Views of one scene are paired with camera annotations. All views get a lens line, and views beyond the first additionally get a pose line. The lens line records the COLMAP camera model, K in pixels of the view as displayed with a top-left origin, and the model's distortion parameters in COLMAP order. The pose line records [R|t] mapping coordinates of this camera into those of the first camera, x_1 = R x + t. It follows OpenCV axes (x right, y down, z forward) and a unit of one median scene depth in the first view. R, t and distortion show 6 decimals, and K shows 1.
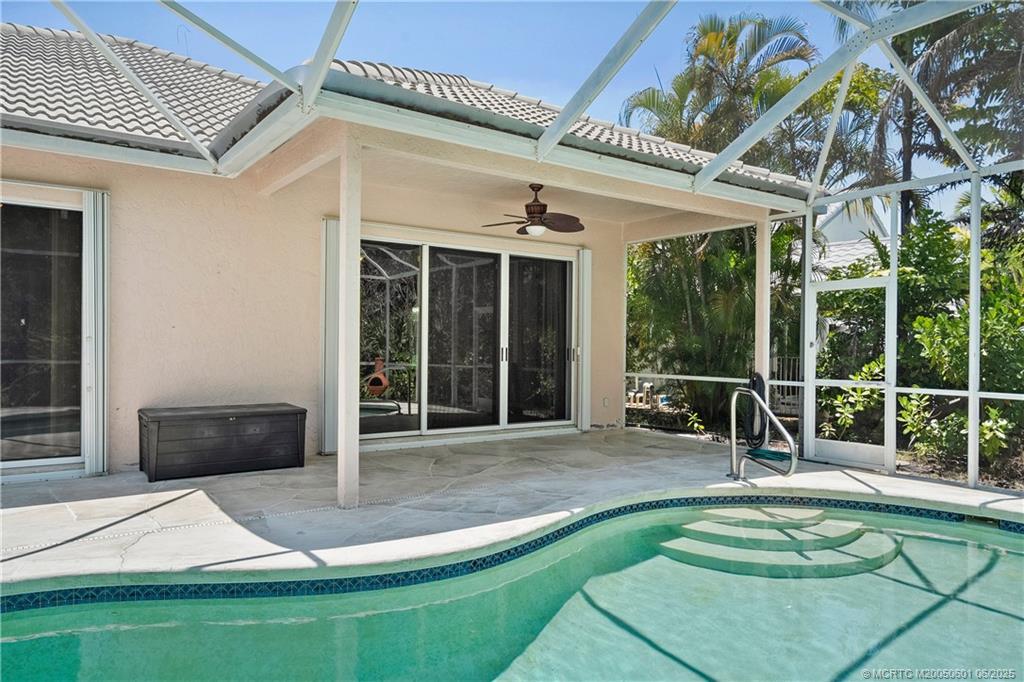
lens RADIAL K [[734.5, 0, 512.0], [0, 734.5, 341.0], [0, 0, 1]] dist [0.030317, -0.000841]
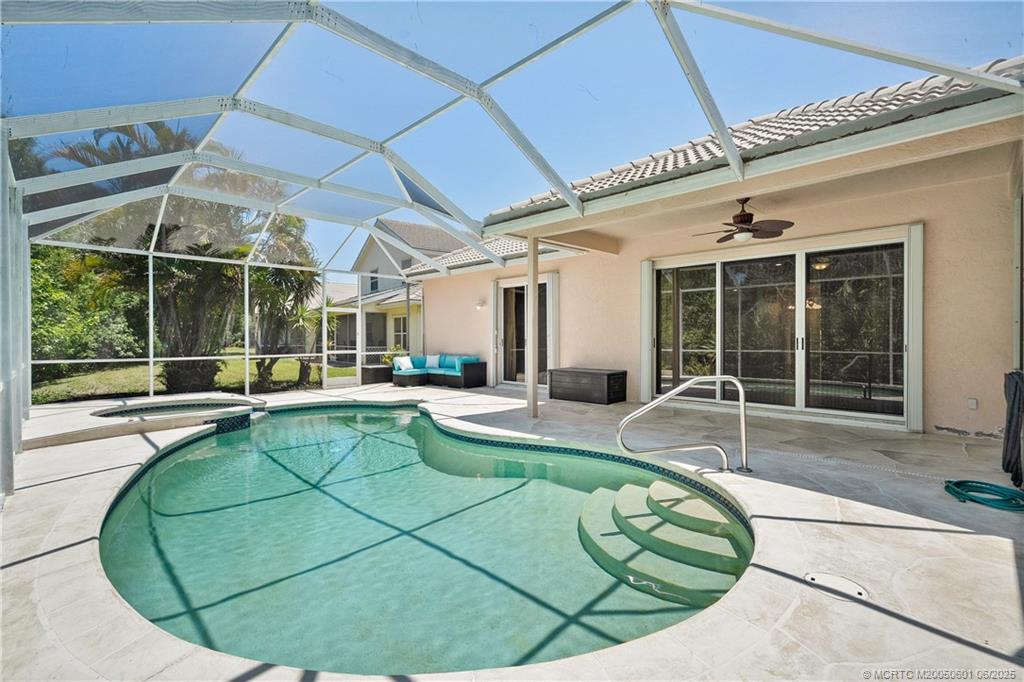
lens RADIAL K [[466.1, 0, 515.7], [0, 466.1, 336.8], [0, 0, 1]] dist [-0.001252, -0.000002]
pose [[0.099567, -0.000534, -0.995031, 0.738002], [0.005289, 0.999986, -0.000008, 0.005815], [0.995017, -0.005262, 0.099569, 0.565785]]
